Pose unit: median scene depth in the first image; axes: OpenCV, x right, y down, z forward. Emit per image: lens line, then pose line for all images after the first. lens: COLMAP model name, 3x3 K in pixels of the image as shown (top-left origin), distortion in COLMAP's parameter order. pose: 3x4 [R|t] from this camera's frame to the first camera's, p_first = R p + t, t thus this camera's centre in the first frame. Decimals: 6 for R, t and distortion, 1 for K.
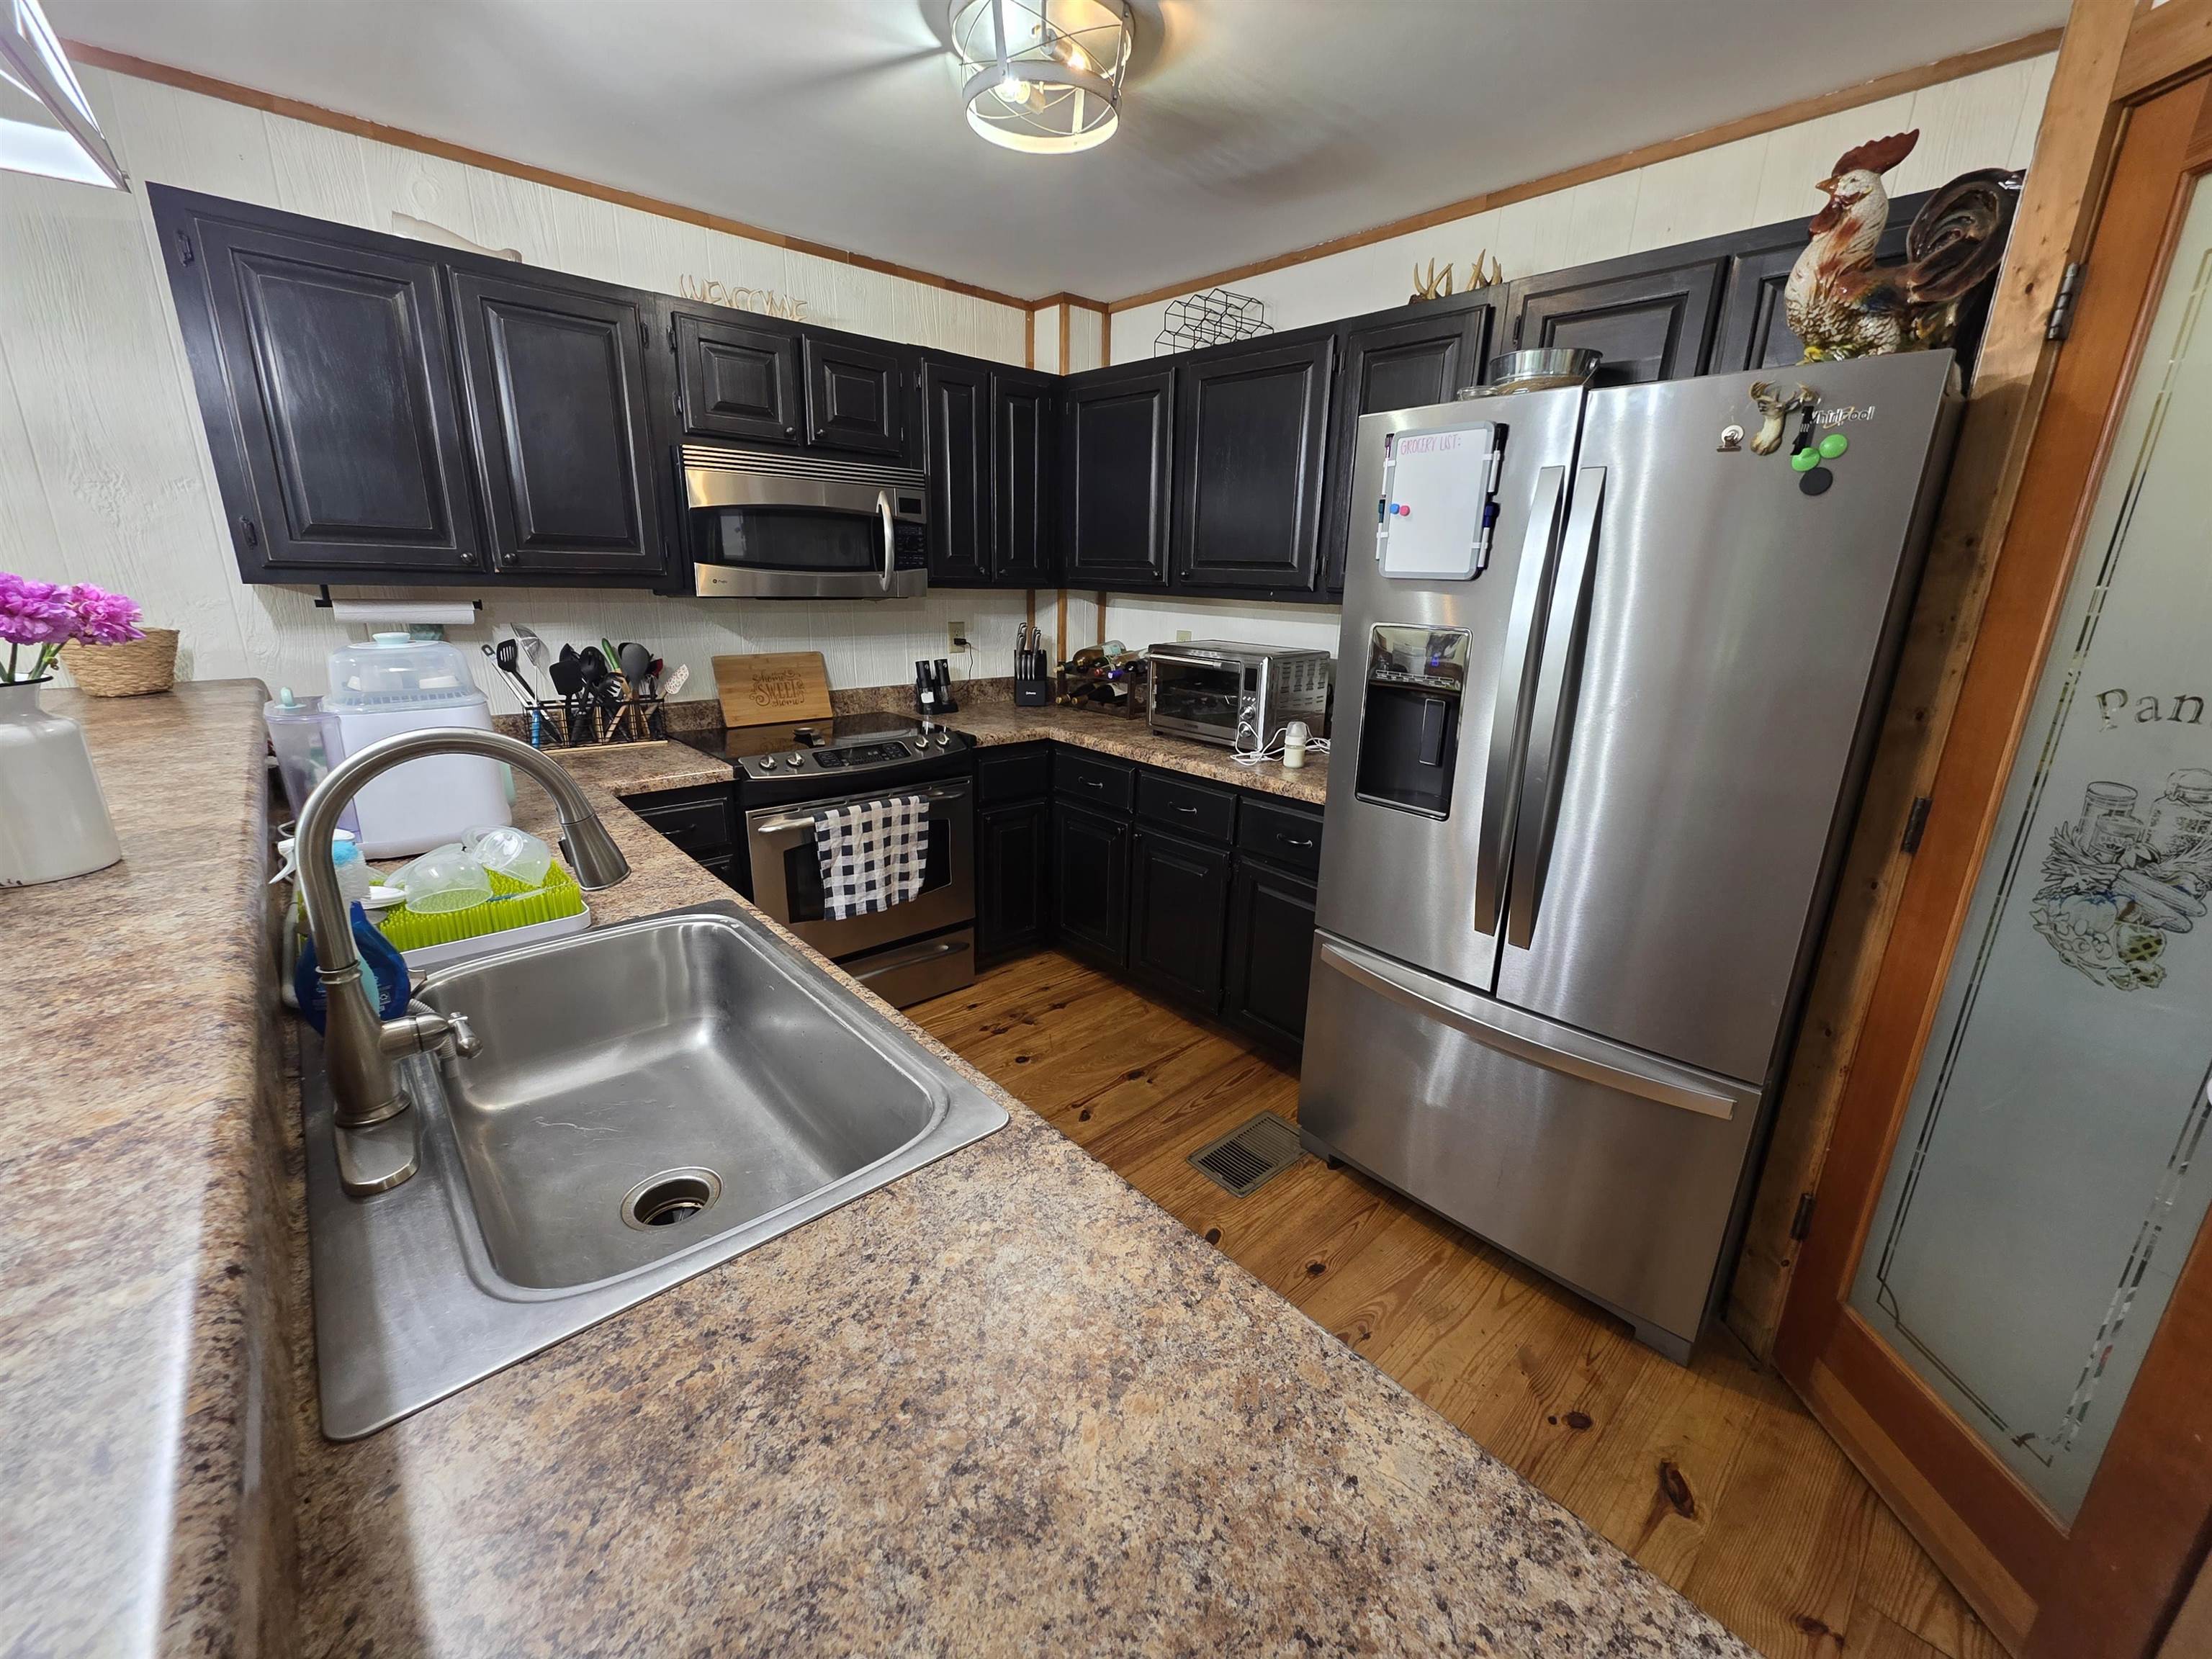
lens RADIAL K [[877.8, 0, 1106.0], [0, 877.8, 829.5], [0, 0, 1]] dist [0.000029, -0.000034]
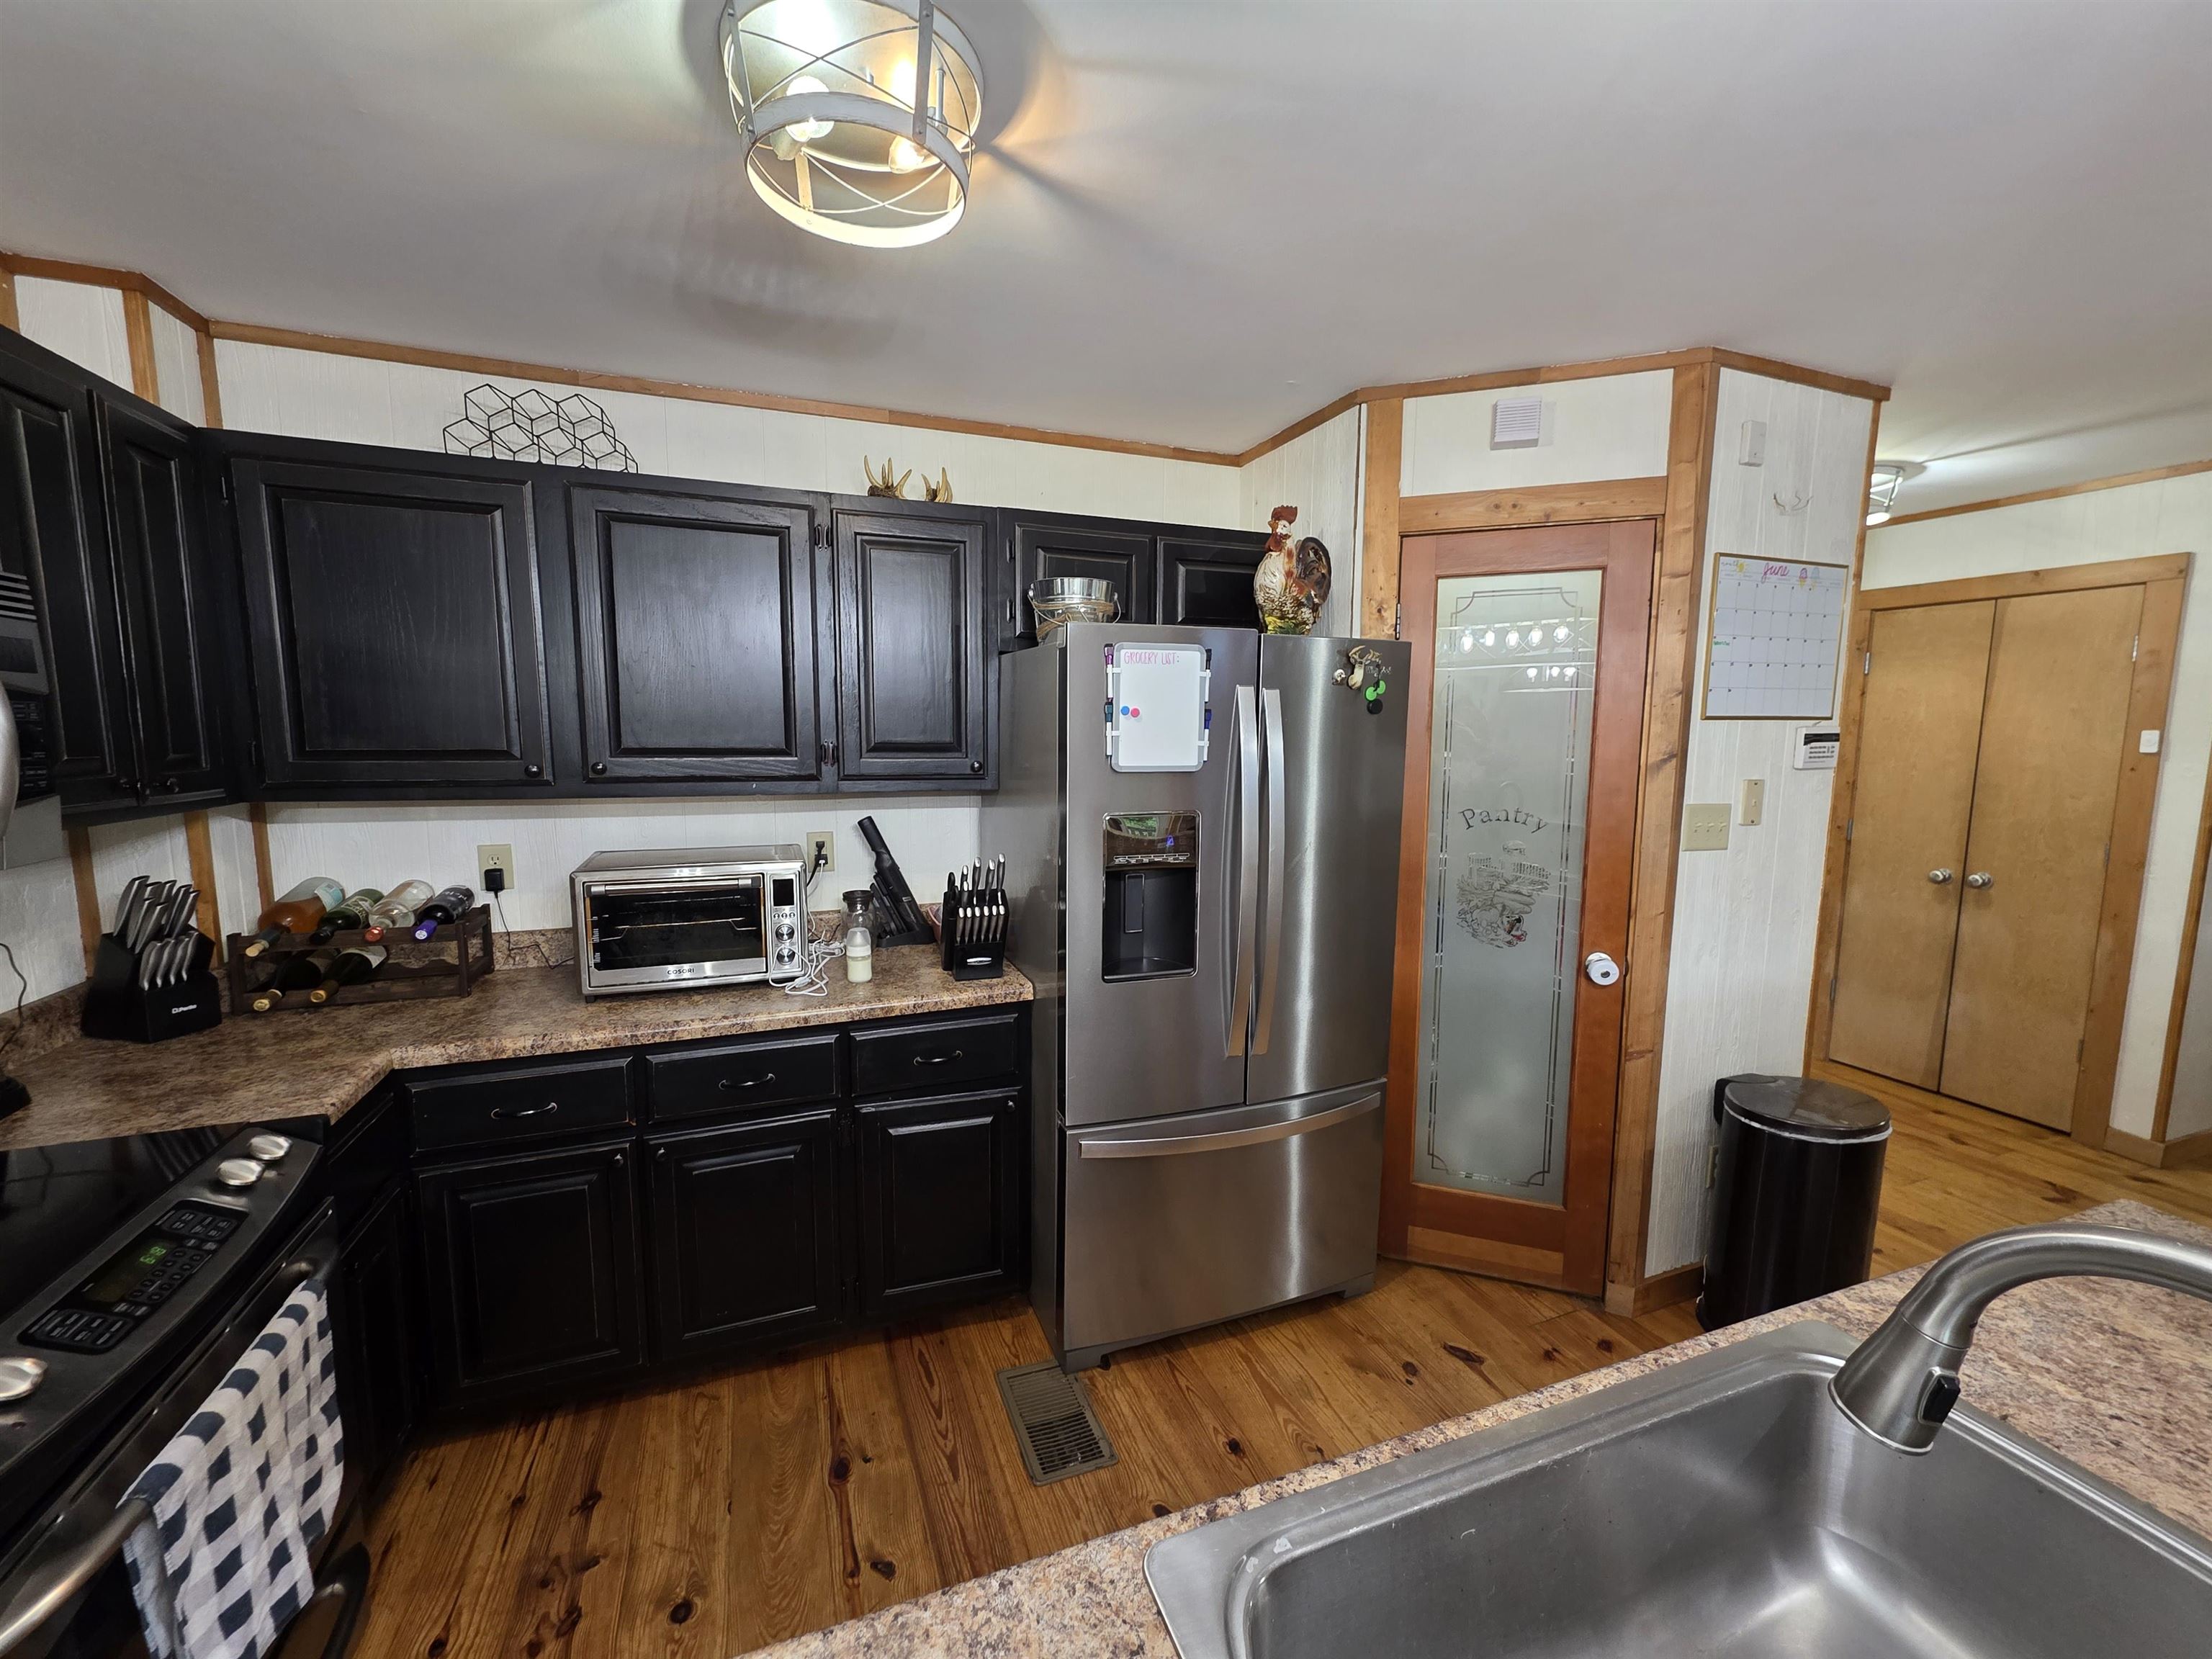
lens RADIAL K [[877.8, 0, 1106.0], [0, 877.8, 829.5], [0, 0, 1]] dist [0.000029, -0.000034]
pose [[0.367265, -0.132501, 0.920630, -0.504084], [0.266393, 0.963321, 0.032374, -0.192509], [-0.891151, 0.233359, 0.389092, 0.460051]]
